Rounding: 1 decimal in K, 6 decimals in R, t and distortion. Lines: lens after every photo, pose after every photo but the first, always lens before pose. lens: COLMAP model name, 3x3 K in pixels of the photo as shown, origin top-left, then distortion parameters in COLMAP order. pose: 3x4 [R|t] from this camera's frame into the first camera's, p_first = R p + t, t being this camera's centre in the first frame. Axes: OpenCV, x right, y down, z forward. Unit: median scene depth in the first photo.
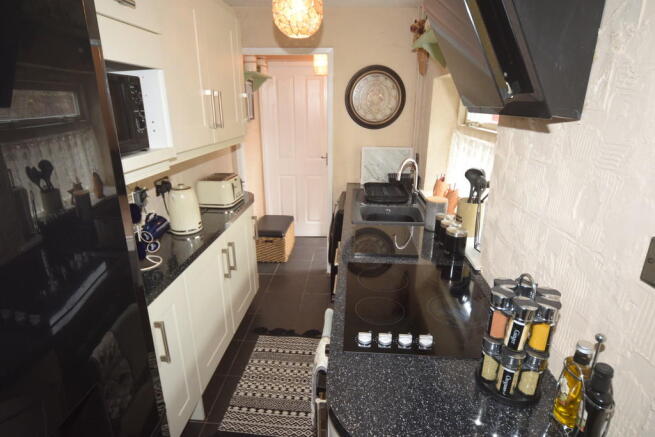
lens RADIAL K [[351.2, 0, 326.5], [0, 351.2, 220.3], [0, 0, 1]] dist [-0.005863, -0.000575]
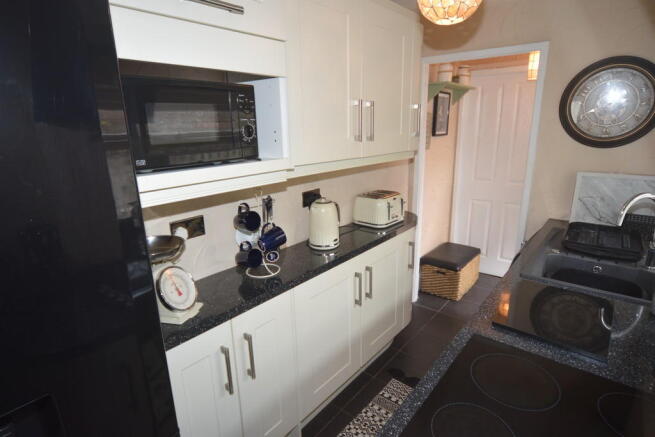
lens RADIAL K [[351.2, 0, 326.5], [0, 351.2, 220.3], [0, 0, 1]] dist [-0.005863, -0.000575]
pose [[0.817986, 0.133994, -0.559414, 0.114102], [-0.162773, 0.986662, -0.001679, -0.031801], [0.551727, 0.092431, 0.828887, 0.158580]]
